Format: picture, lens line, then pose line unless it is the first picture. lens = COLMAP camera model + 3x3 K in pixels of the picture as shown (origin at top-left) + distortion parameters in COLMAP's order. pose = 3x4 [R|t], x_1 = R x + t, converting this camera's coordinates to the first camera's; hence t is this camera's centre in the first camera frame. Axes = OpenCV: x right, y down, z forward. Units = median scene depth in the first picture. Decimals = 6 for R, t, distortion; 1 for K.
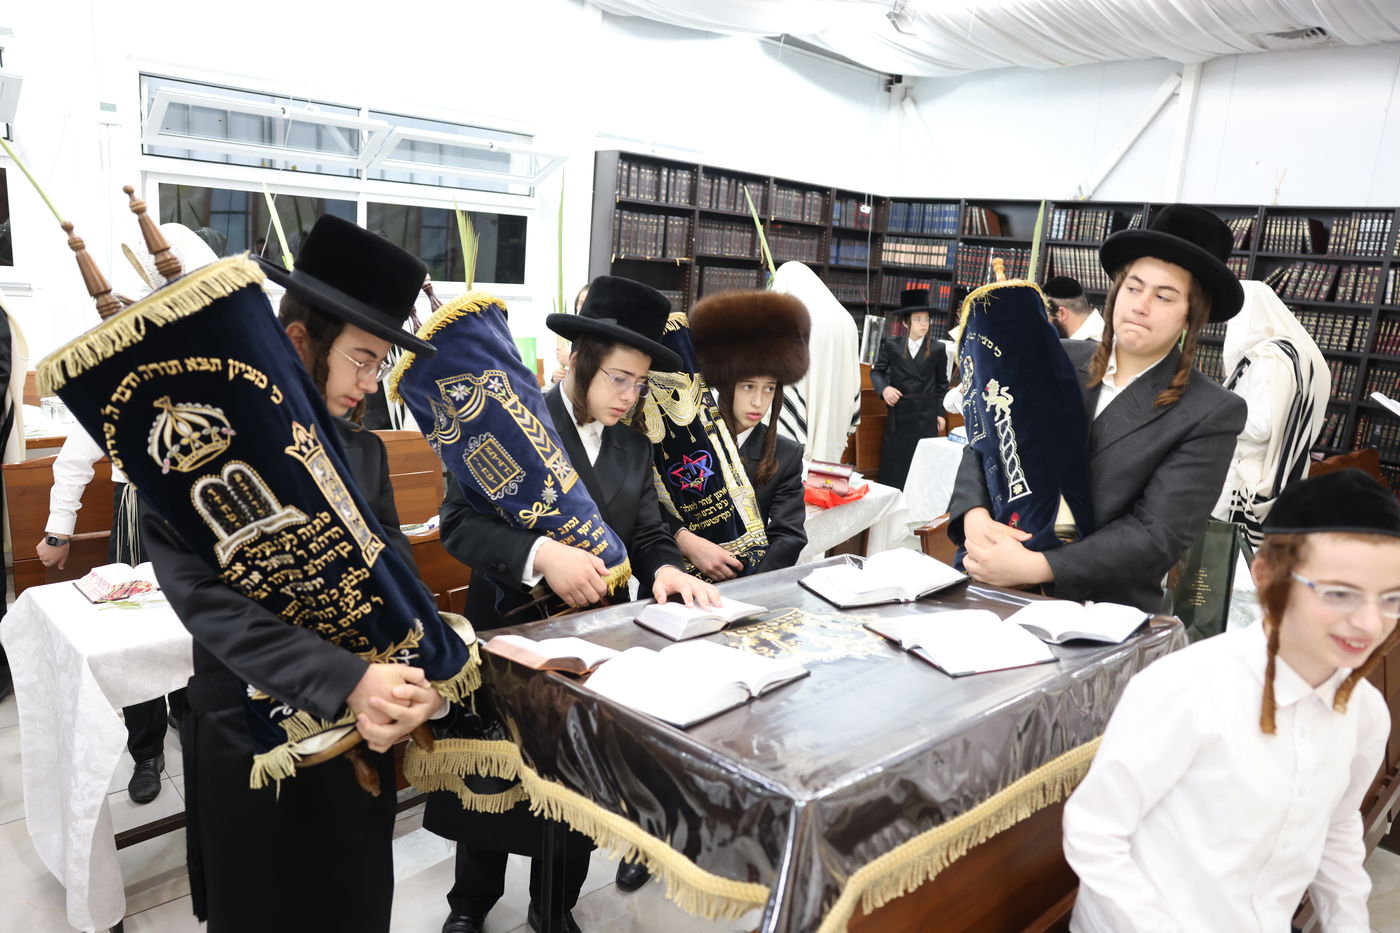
lens RADIAL K [[1011.6, 0, 700.0], [0, 1011.6, 466.5], [0, 0, 1]] dist [0.070889, 0.000202]
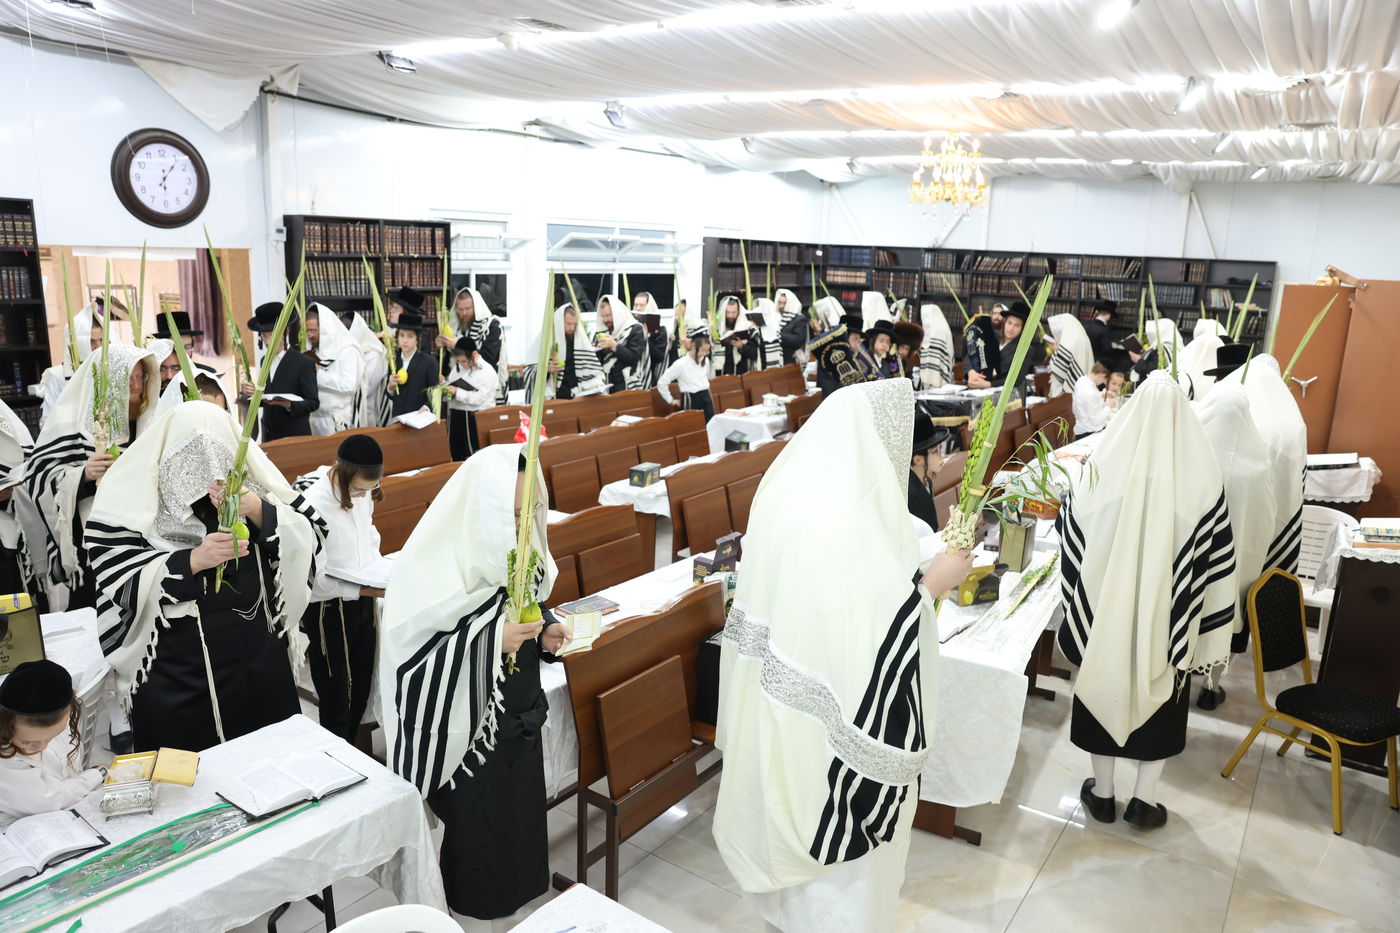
lens RADIAL K [[1011.6, 0, 700.0], [0, 1011.6, 466.5], [0, 0, 1]] dist [0.070889, 0.000202]
pose [[0.979525, -0.083812, 0.183047, -0.428259], [0.081684, 0.996474, 0.019146, 0.069812], [-0.184007, -0.003802, 0.982918, -0.751354]]
